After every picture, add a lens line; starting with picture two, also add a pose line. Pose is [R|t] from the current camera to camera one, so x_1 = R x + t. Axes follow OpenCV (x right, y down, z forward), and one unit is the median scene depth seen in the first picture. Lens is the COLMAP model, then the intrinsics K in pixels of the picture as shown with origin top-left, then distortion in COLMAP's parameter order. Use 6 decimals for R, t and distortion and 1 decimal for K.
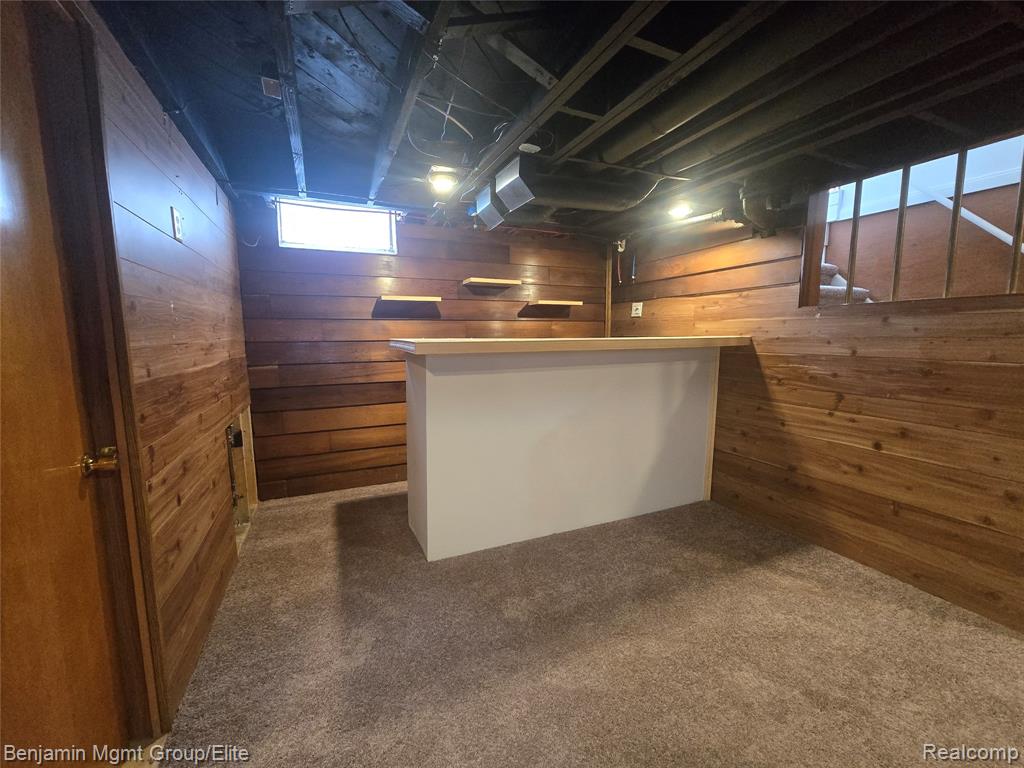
lens RADIAL K [[415.3, 0, 513.0], [0, 415.3, 382.5], [0, 0, 1]] dist [-0.003890, -0.000380]
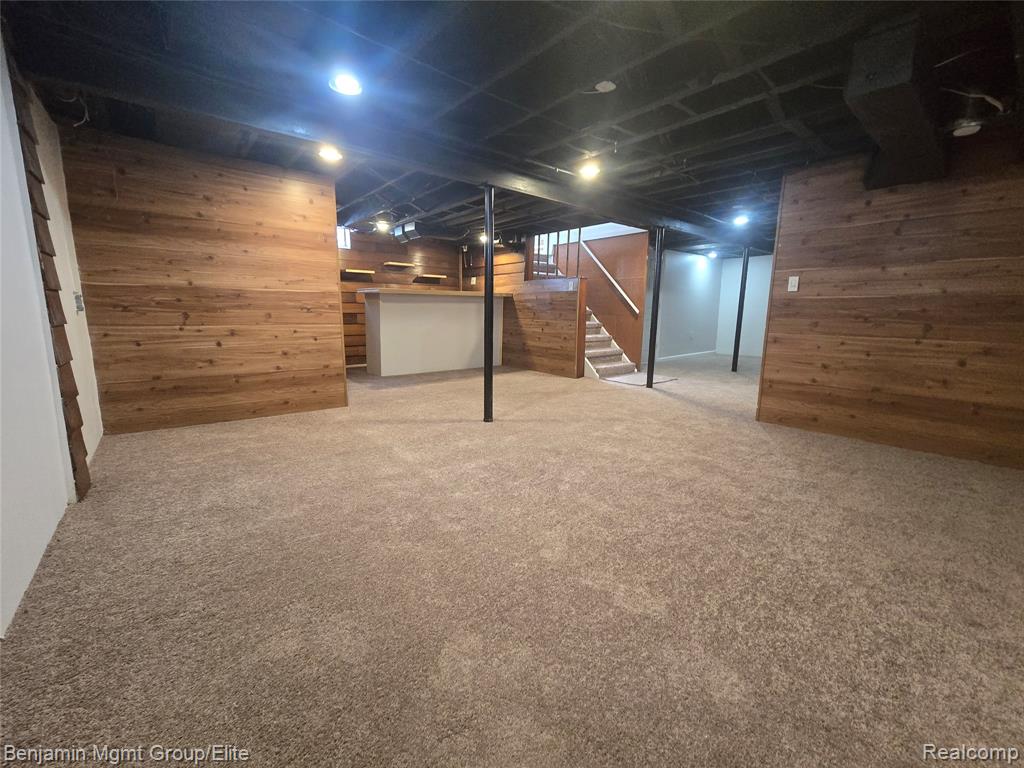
lens RADIAL K [[415.3, 0, 510.7], [0, 415.3, 380.9], [0, 0, 1]] dist [-0.003890, -0.000380]
pose [[0.966378, -0.027362, 0.255667, -0.065216], [0.013069, 0.998264, 0.057438, 0.234953], [-0.256794, -0.052166, 0.965057, -1.226418]]
